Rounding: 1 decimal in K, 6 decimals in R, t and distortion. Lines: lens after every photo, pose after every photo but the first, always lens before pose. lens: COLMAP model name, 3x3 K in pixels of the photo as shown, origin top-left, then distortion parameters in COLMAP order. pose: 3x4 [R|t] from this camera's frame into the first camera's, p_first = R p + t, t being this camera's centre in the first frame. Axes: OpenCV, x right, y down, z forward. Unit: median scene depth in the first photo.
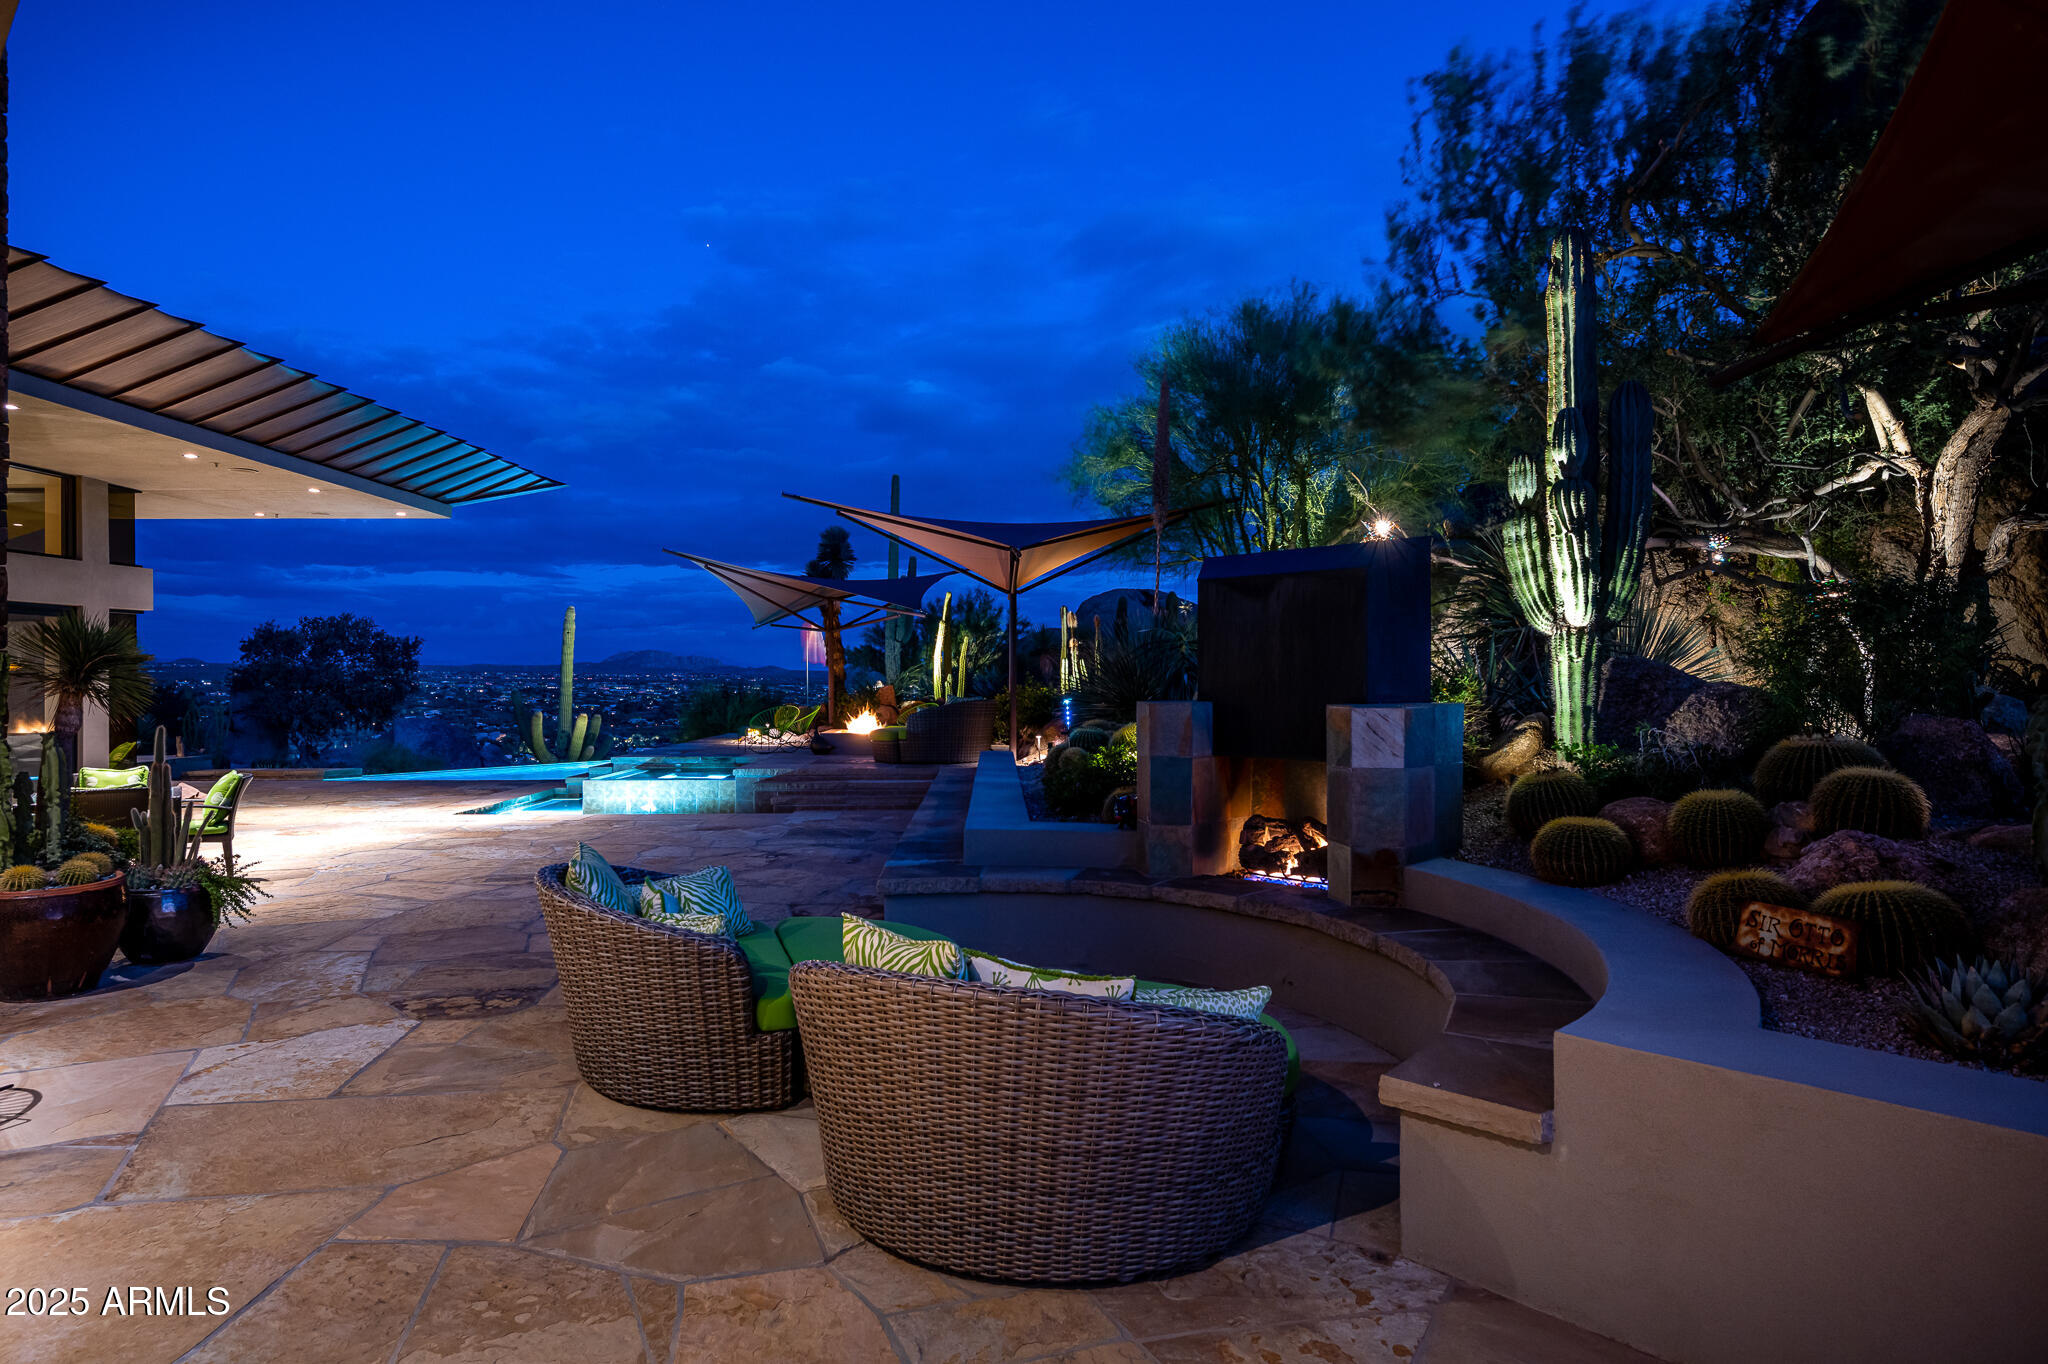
lens RADIAL K [[1168.2, 0, 1053.8], [0, 1168.2, 688.0], [0, 0, 1]] dist [-0.000645, -0.000506]
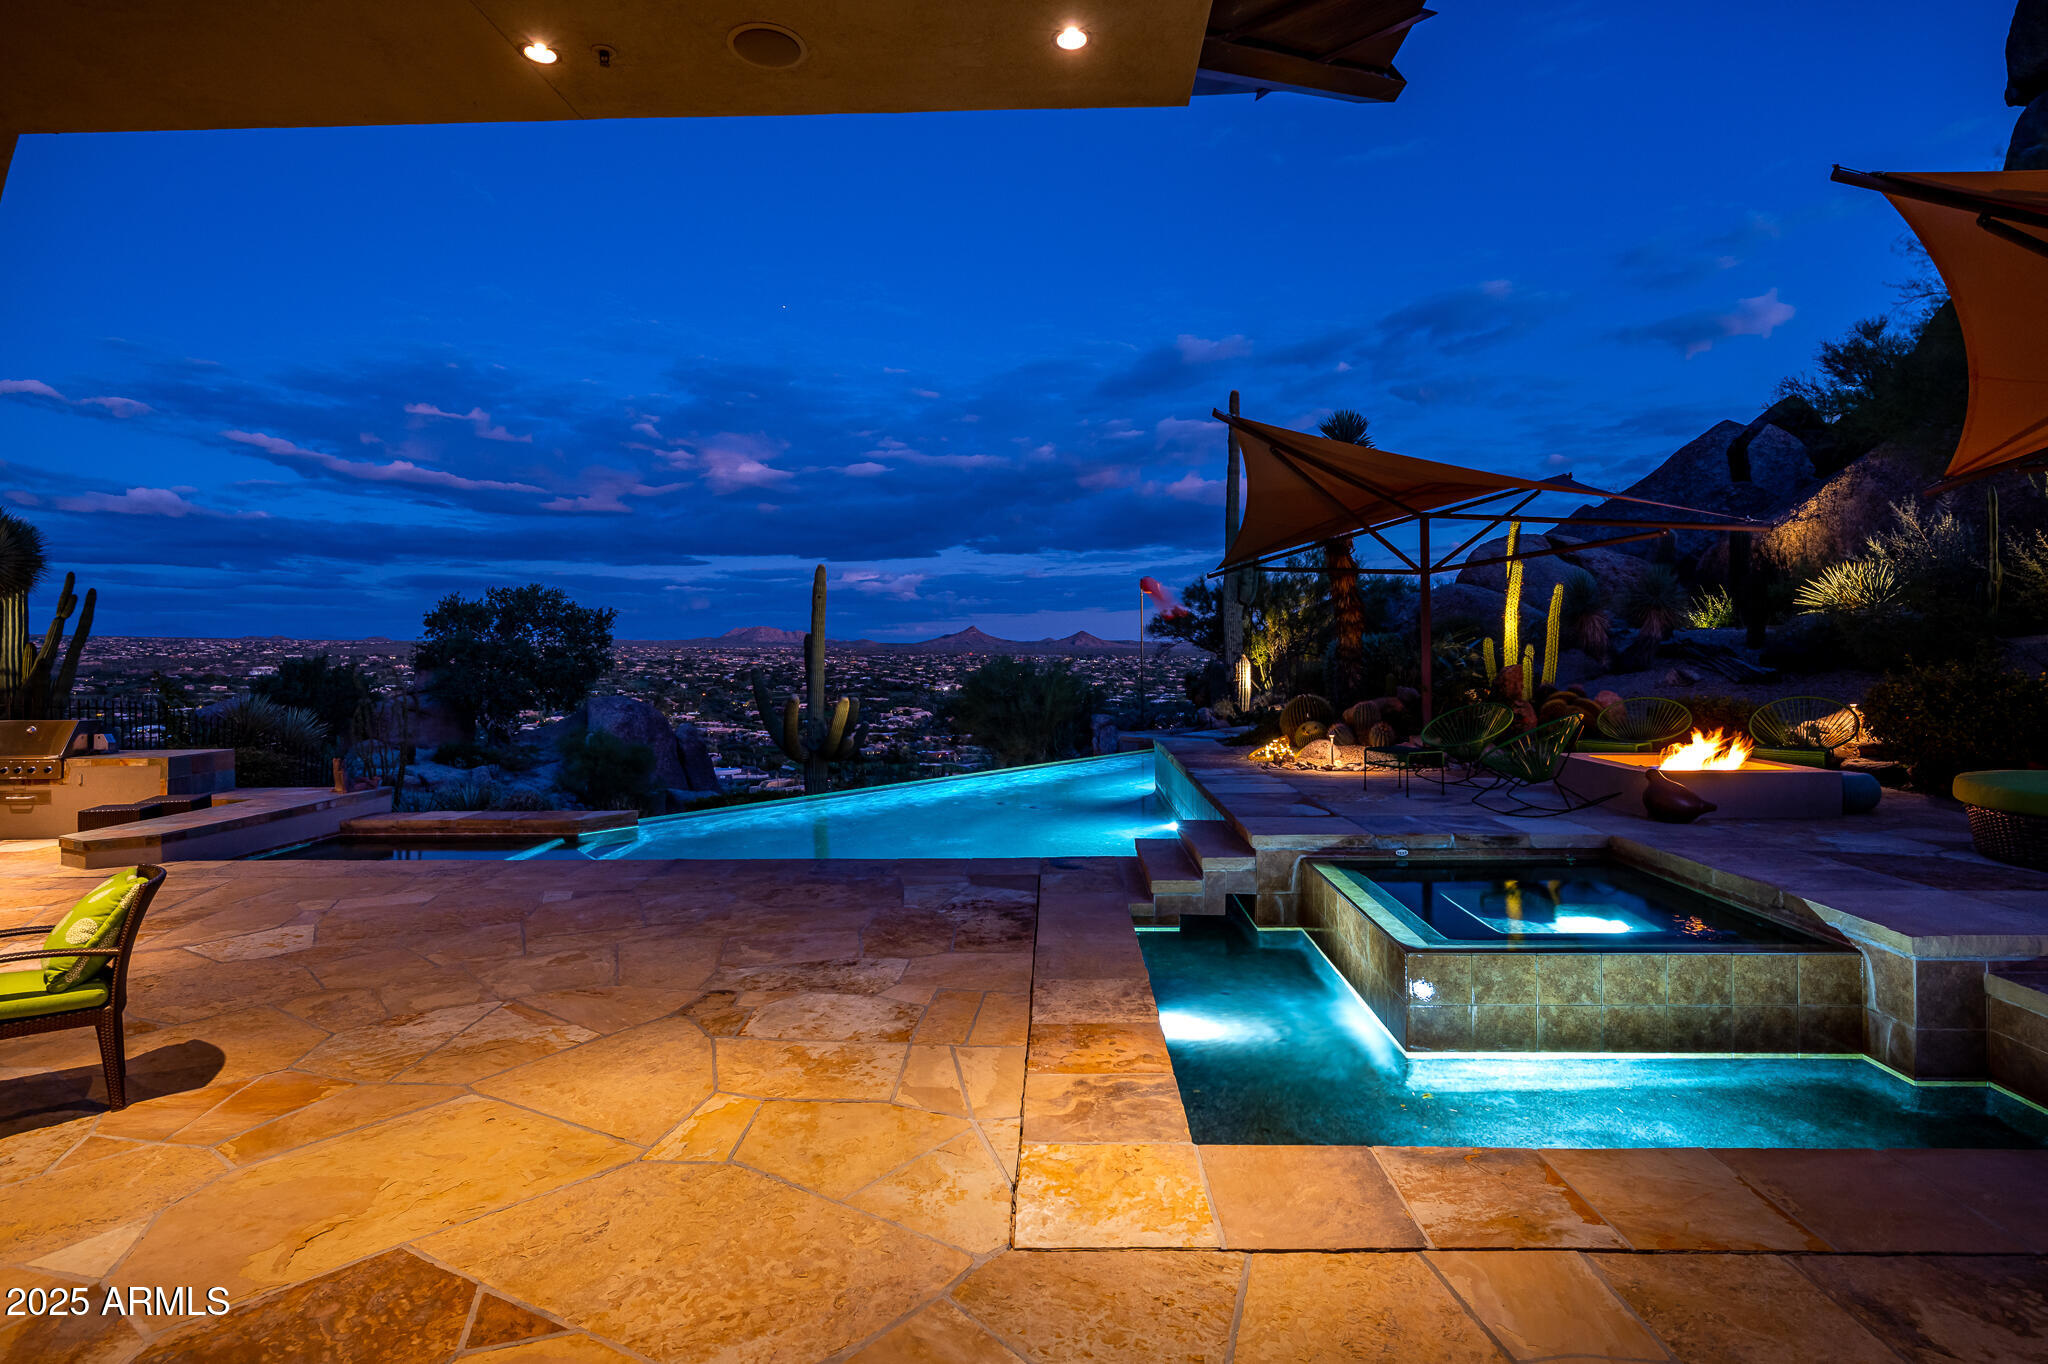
lens RADIAL K [[1019.6, 0, 1063.6], [0, 1019.6, 662.9], [0, 0, 1]] dist [-0.005579, -0.001715]
pose [[0.999004, -0.006424, -0.044167, -0.156170], [0.006692, 0.999960, 0.005924, -0.003540], [0.044127, -0.006214, 0.999007, 0.218517]]
